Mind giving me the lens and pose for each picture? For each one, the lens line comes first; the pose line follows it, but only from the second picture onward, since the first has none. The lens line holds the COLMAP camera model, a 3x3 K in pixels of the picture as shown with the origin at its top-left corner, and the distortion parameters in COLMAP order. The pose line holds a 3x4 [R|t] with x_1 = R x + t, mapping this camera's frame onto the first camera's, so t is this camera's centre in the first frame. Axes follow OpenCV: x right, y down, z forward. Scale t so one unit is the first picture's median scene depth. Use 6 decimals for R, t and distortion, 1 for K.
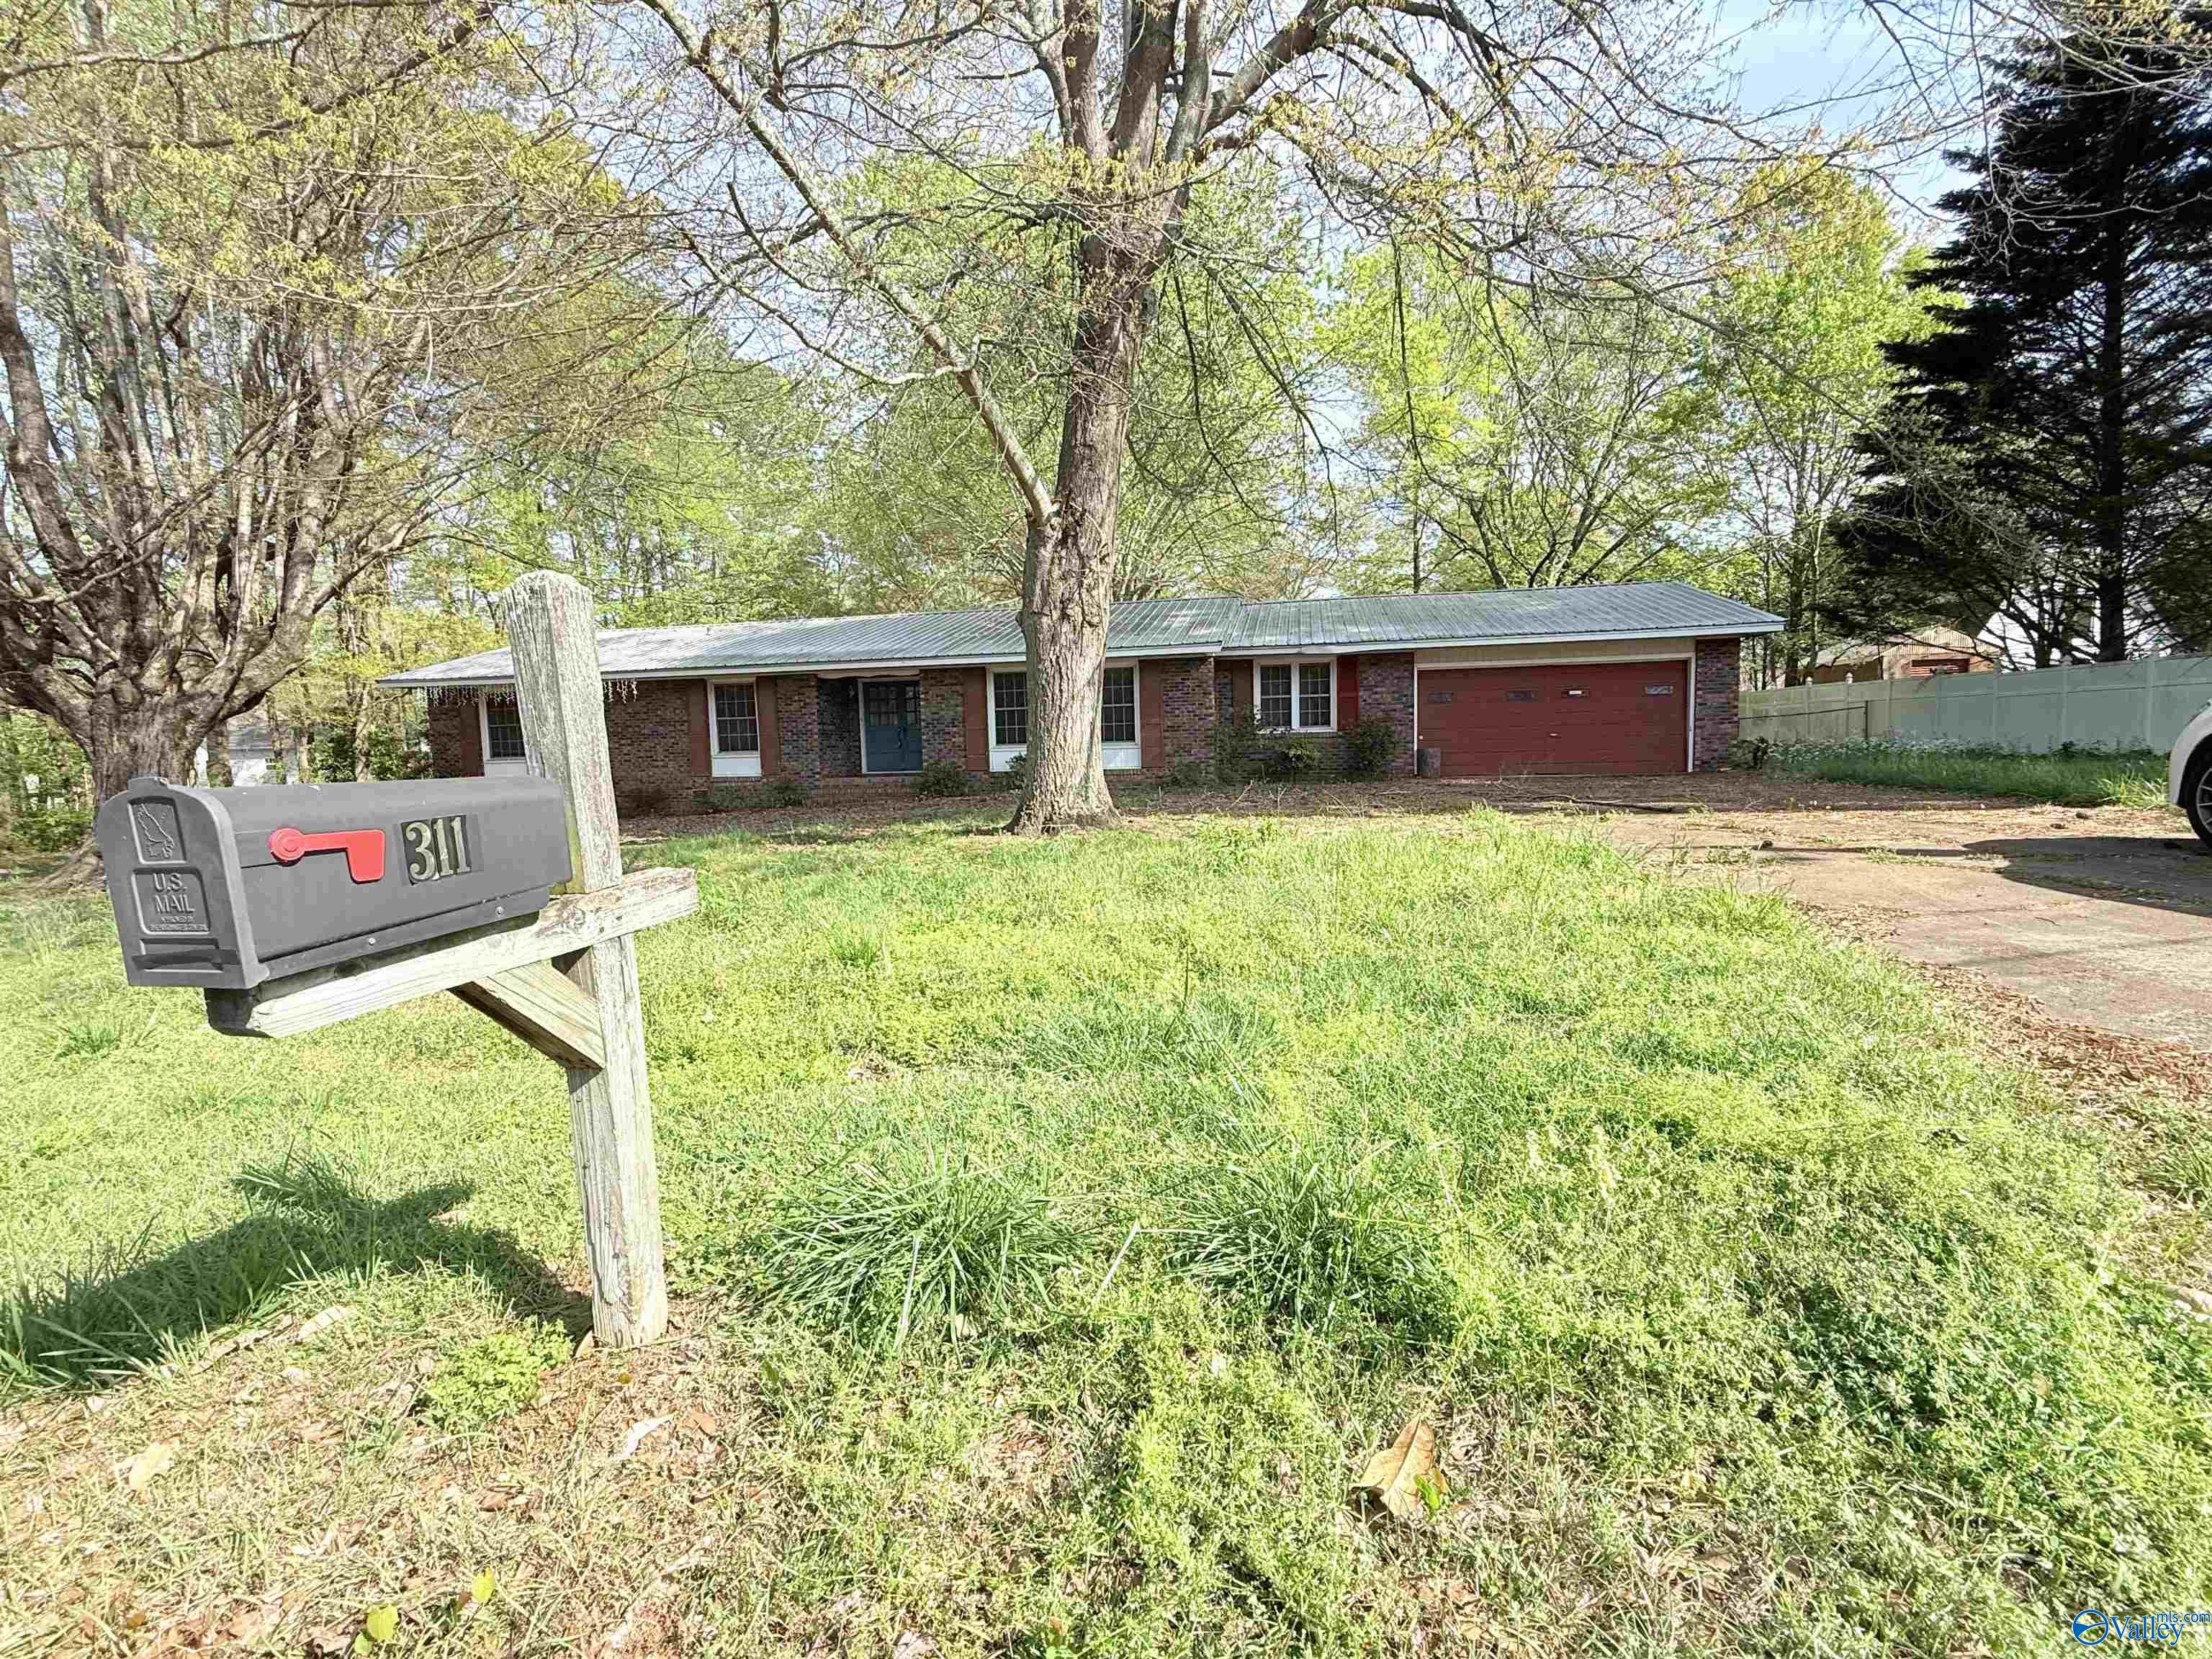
lens RADIAL K [[978.9, 0, 1106.8], [0, 978.9, 833.8], [0, 0, 1]] dist [-0.001346, -0.000214]
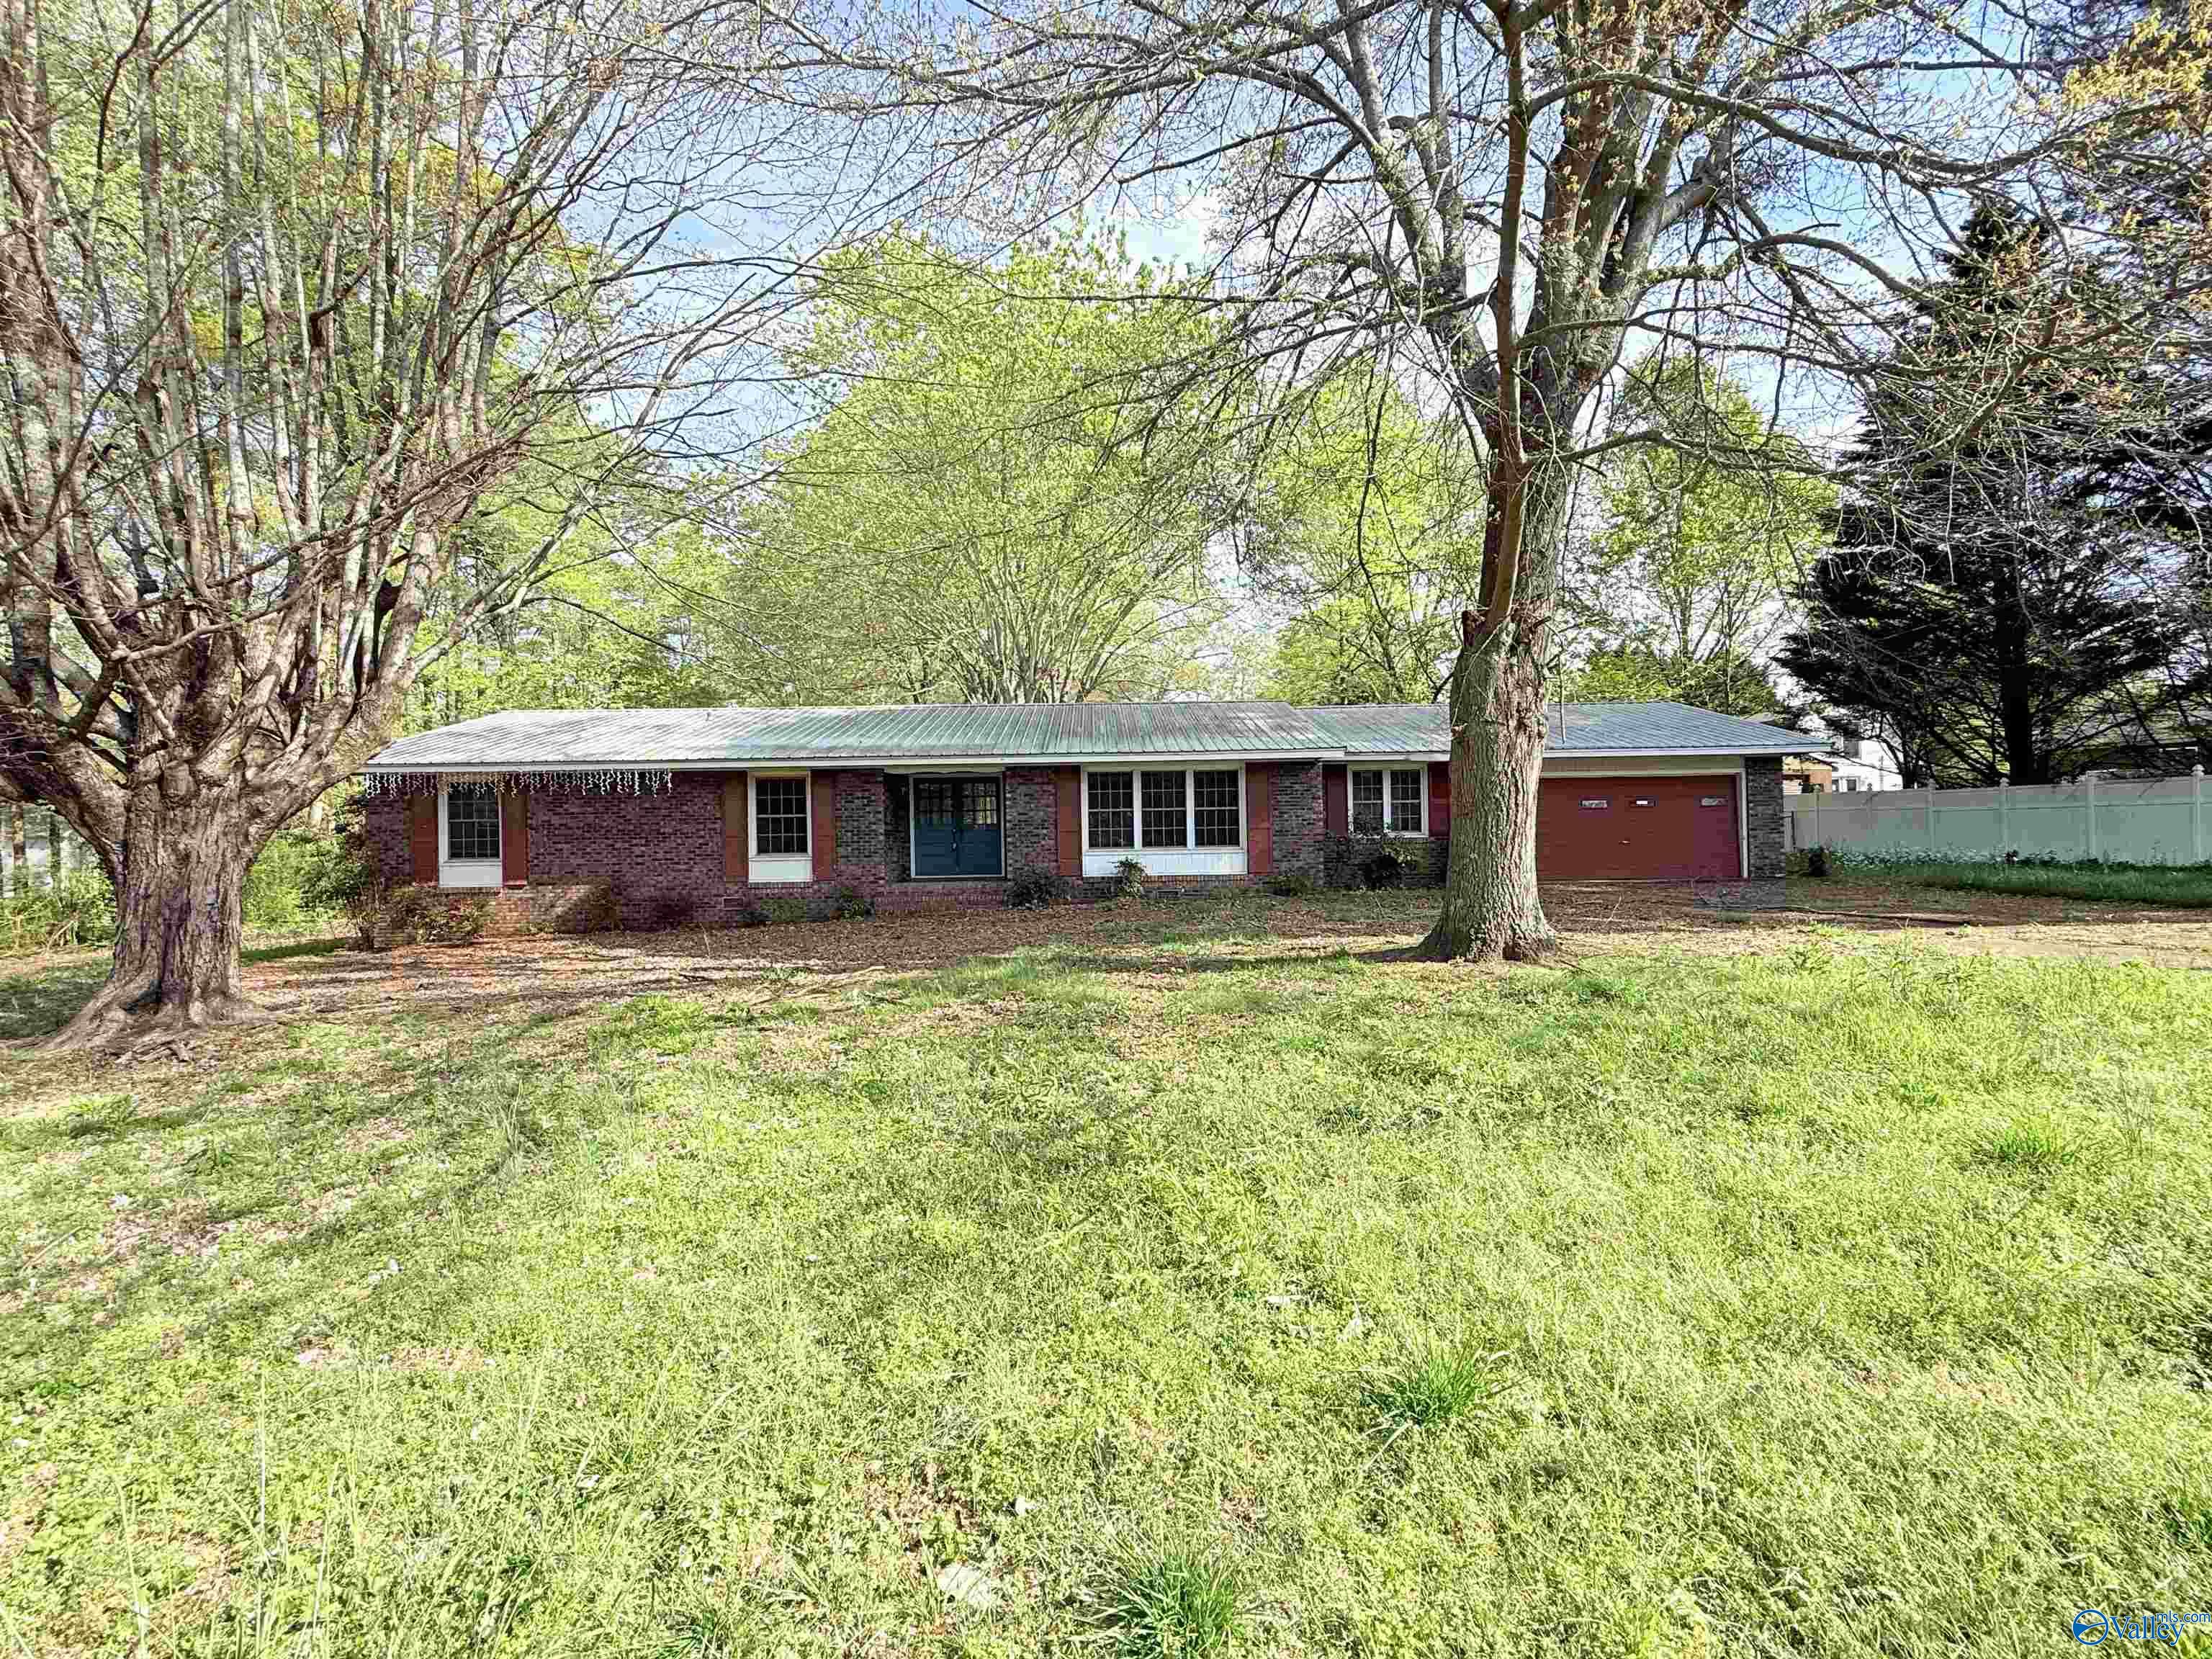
lens RADIAL K [[978.9, 0, 1102.9], [0, 978.9, 835.3], [0, 0, 1]] dist [-0.001346, -0.000214]
pose [[0.976799, 0.007282, 0.214036, -0.321209], [0.012605, 0.995734, -0.091401, -0.018945], [-0.213788, 0.091978, 0.972540, 0.091989]]
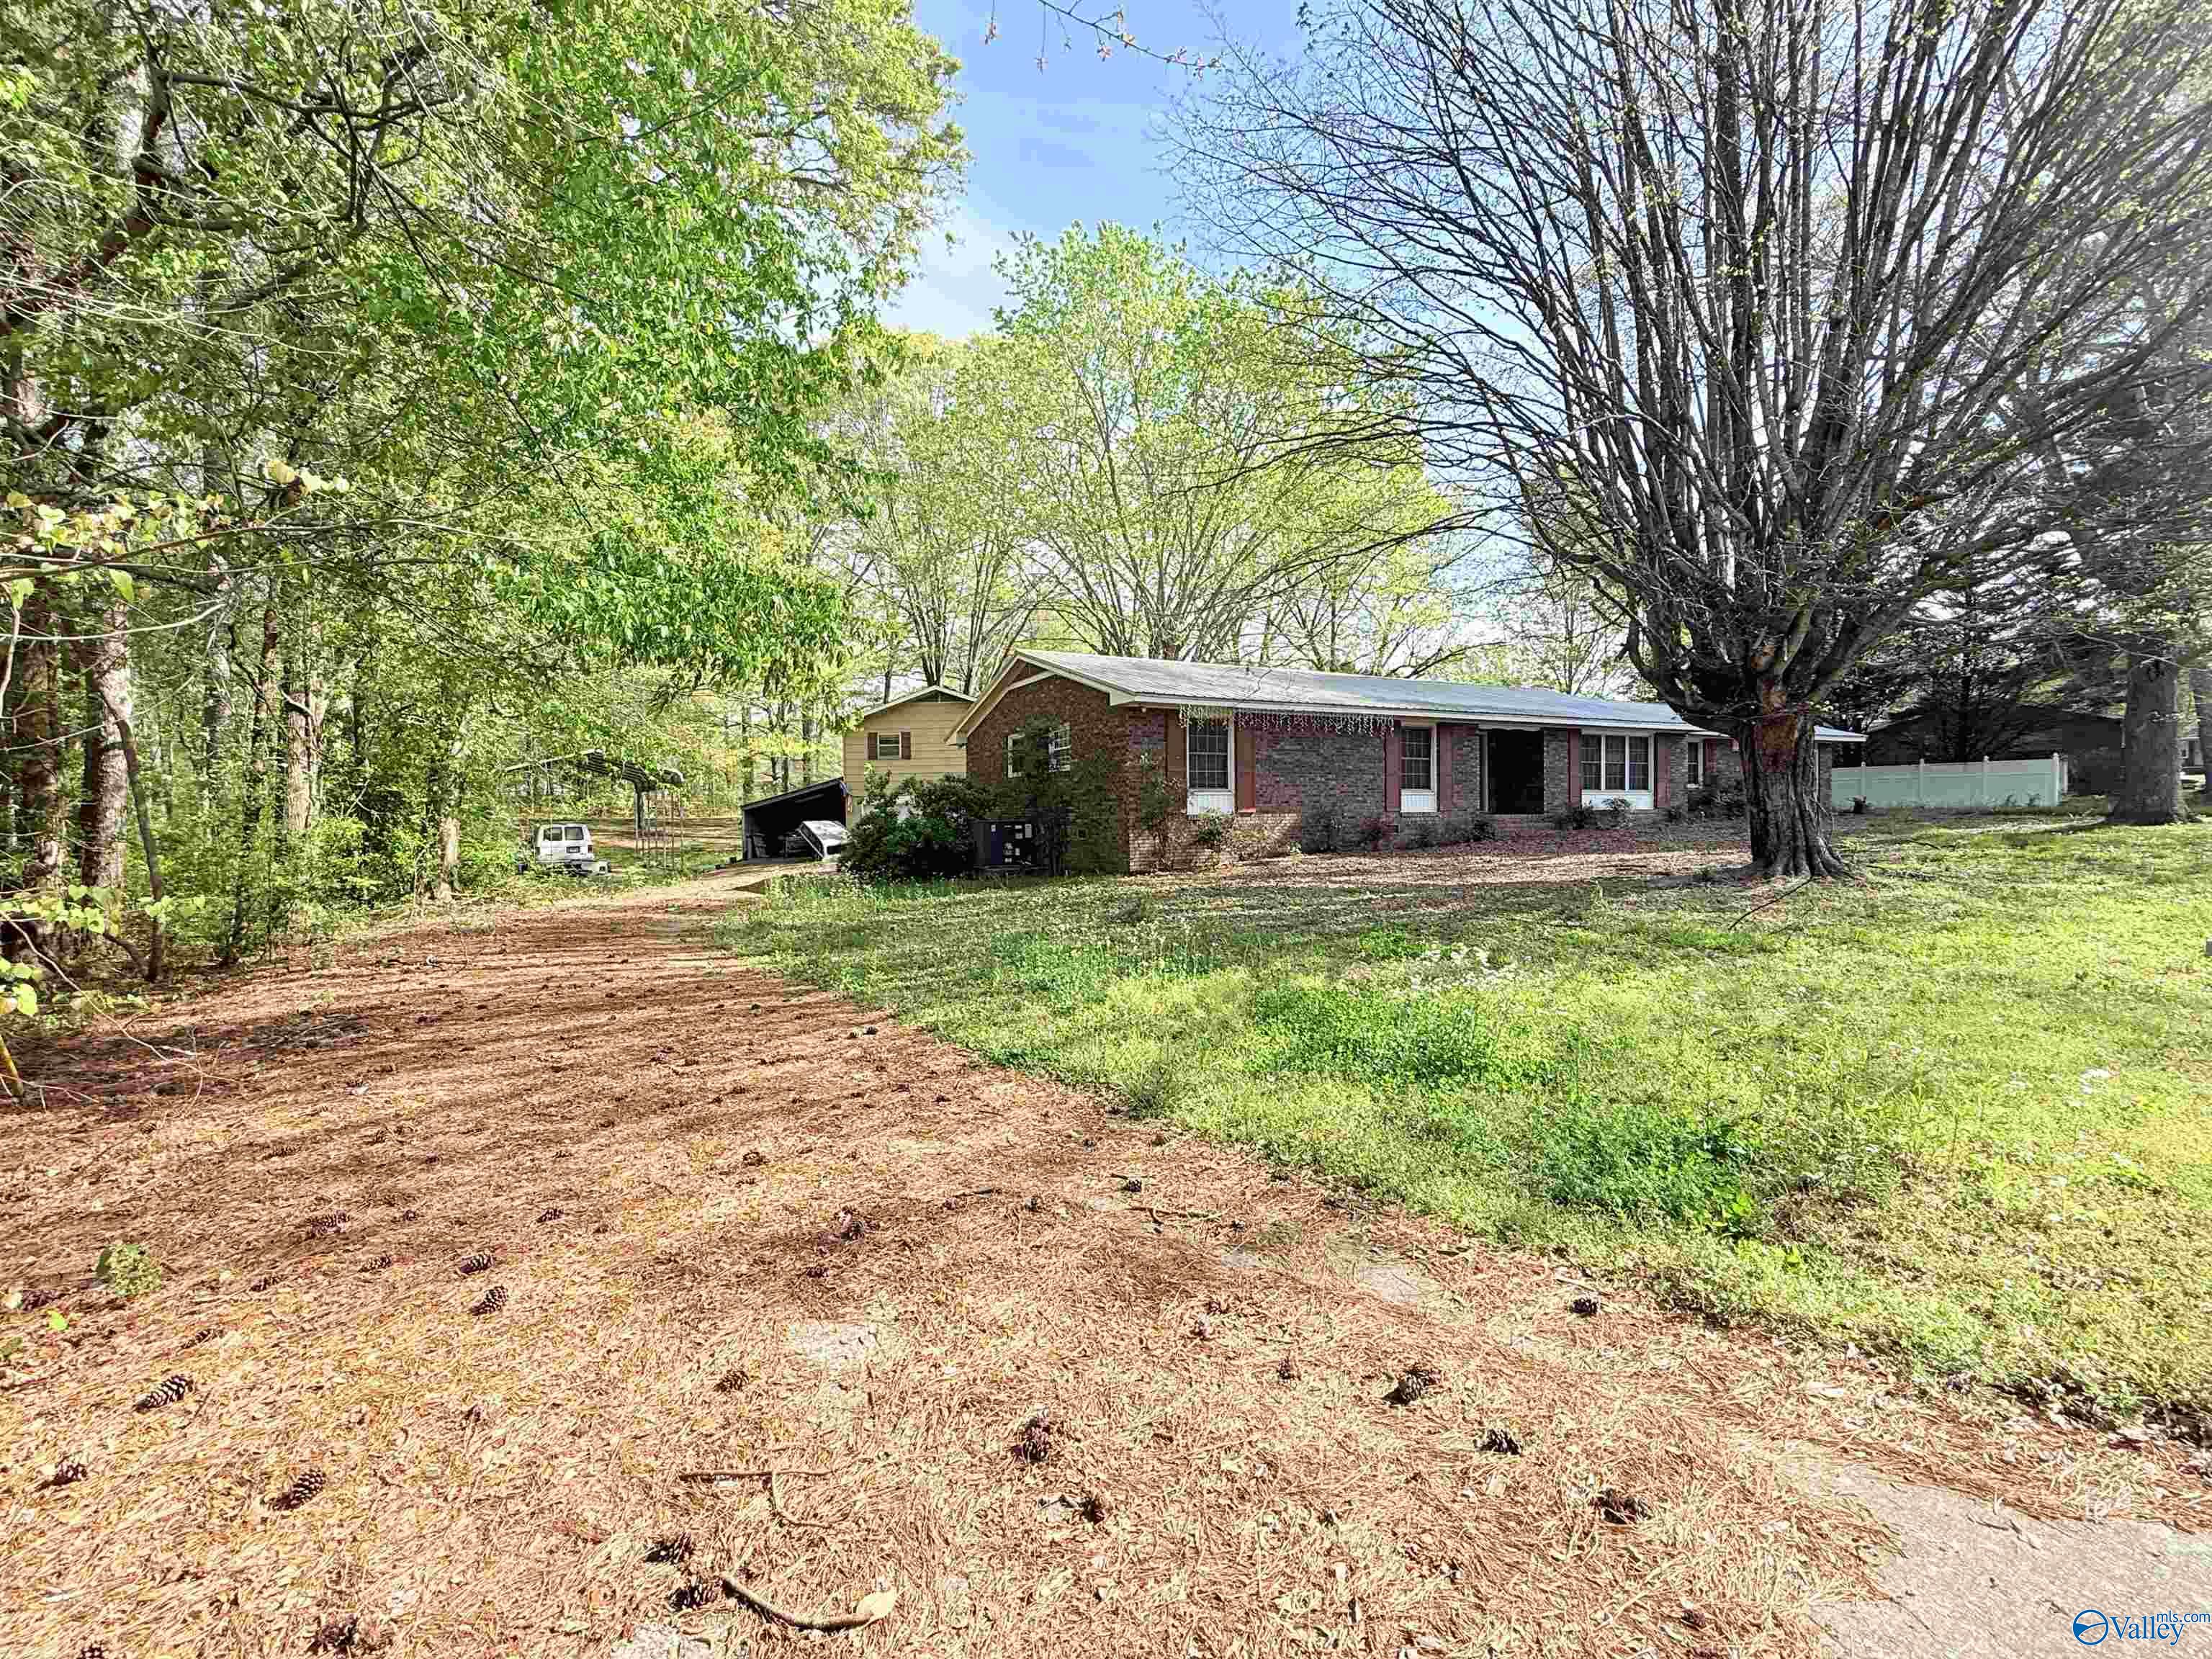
lens RADIAL K [[978.9, 0, 1096.0], [0, 978.9, 825.7], [0, 0, 1]] dist [-0.001346, -0.000214]
pose [[0.774289, 0.000454, 0.632833, -1.502795], [0.027182, 0.999053, -0.033975, -0.019630], [-0.632249, 0.043509, 0.773543, 0.444121]]
